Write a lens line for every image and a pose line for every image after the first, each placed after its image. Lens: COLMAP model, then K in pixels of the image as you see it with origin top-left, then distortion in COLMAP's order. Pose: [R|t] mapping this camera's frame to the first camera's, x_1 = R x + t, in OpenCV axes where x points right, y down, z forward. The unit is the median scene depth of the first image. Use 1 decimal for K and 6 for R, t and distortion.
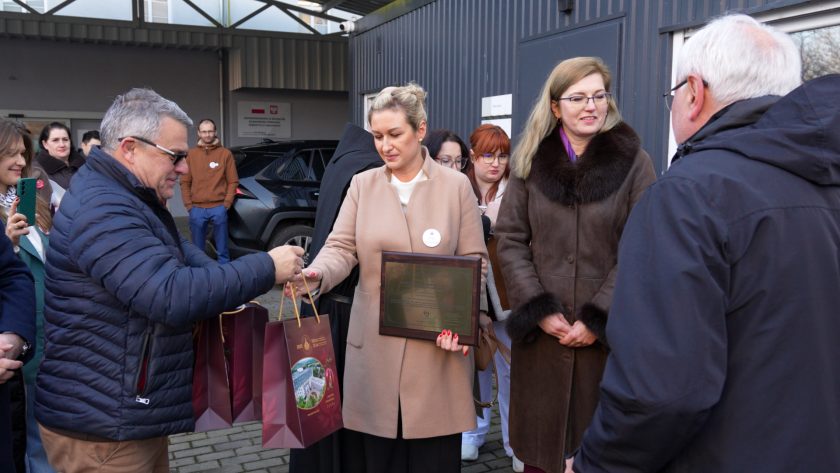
lens RADIAL K [[734.4, 0, 420.0], [0, 734.4, 236.5], [0, 0, 1]] dist [-0.013051, -0.004346]
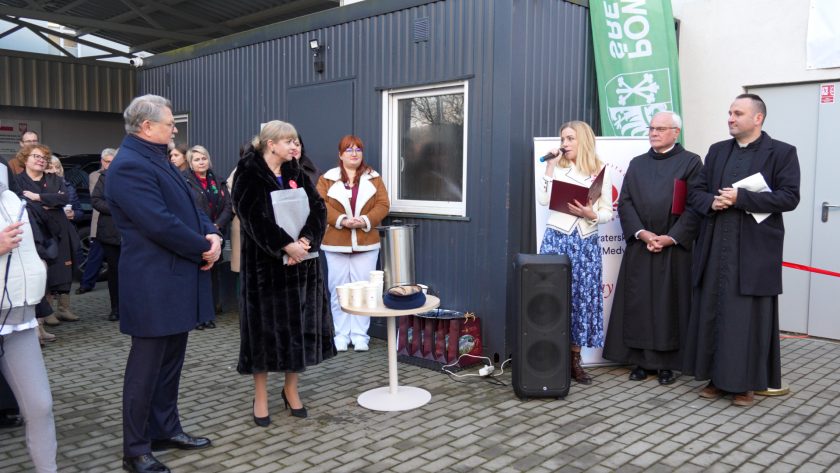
lens RADIAL K [[723.9, 0, 421.3], [0, 723.9, 246.0], [0, 0, 1]] dist [-0.018519, 0.001384]
pose [[0.935792, -0.033152, 0.350991, -0.043159], [0.038671, 0.999214, -0.008724, 0.026097], [-0.350426, 0.021737, 0.936338, -0.148644]]
